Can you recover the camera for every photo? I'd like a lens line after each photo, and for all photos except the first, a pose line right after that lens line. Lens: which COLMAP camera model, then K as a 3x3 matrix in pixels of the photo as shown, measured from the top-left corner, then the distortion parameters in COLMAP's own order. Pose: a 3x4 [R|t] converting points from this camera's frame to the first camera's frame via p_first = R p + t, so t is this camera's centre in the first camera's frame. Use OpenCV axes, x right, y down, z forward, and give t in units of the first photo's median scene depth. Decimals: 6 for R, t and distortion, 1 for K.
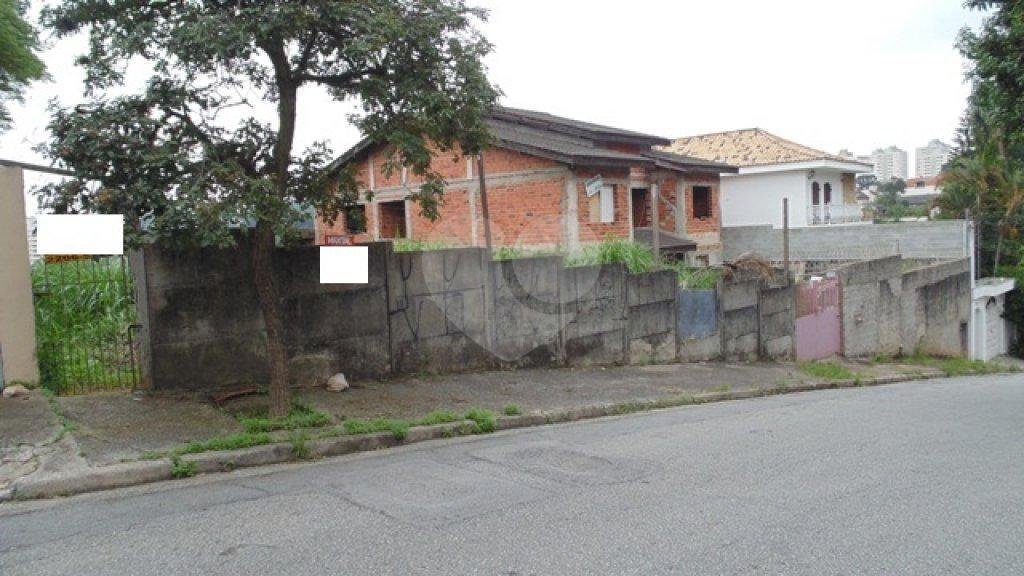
lens RADIAL K [[678.7, 0, 518.7], [0, 678.7, 289.7], [0, 0, 1]] dist [0.000504, -0.000003]
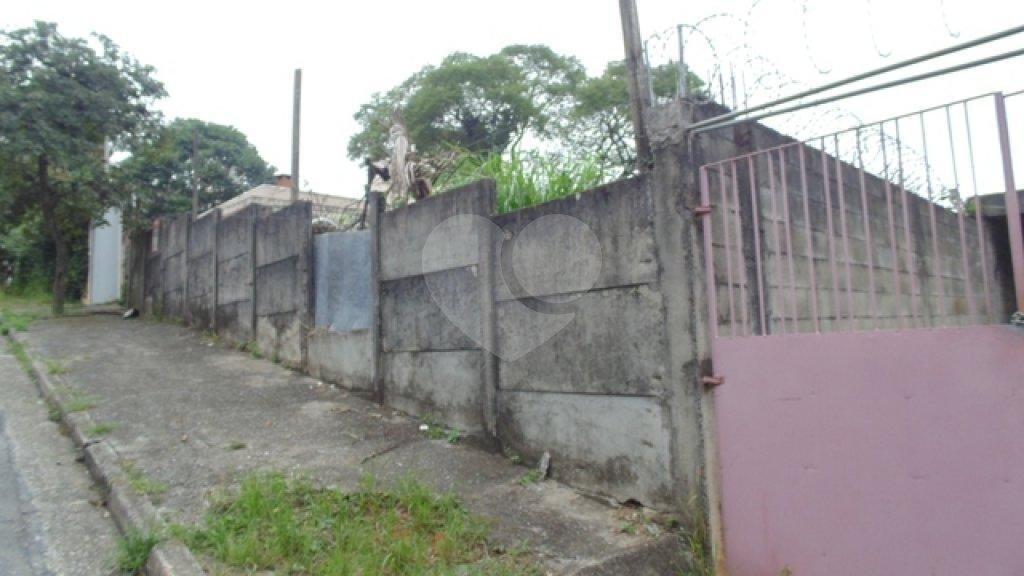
lens RADIAL K [[678.7, 0, 518.7], [0, 678.7, 289.7], [0, 0, 1]] dist [0.000504, -0.000003]
pose [[-0.041244, -0.022976, -0.998885, 0.895168], [-0.052176, 0.998421, -0.020811, 0.052630], [0.997786, 0.051259, -0.042377, 1.391463]]
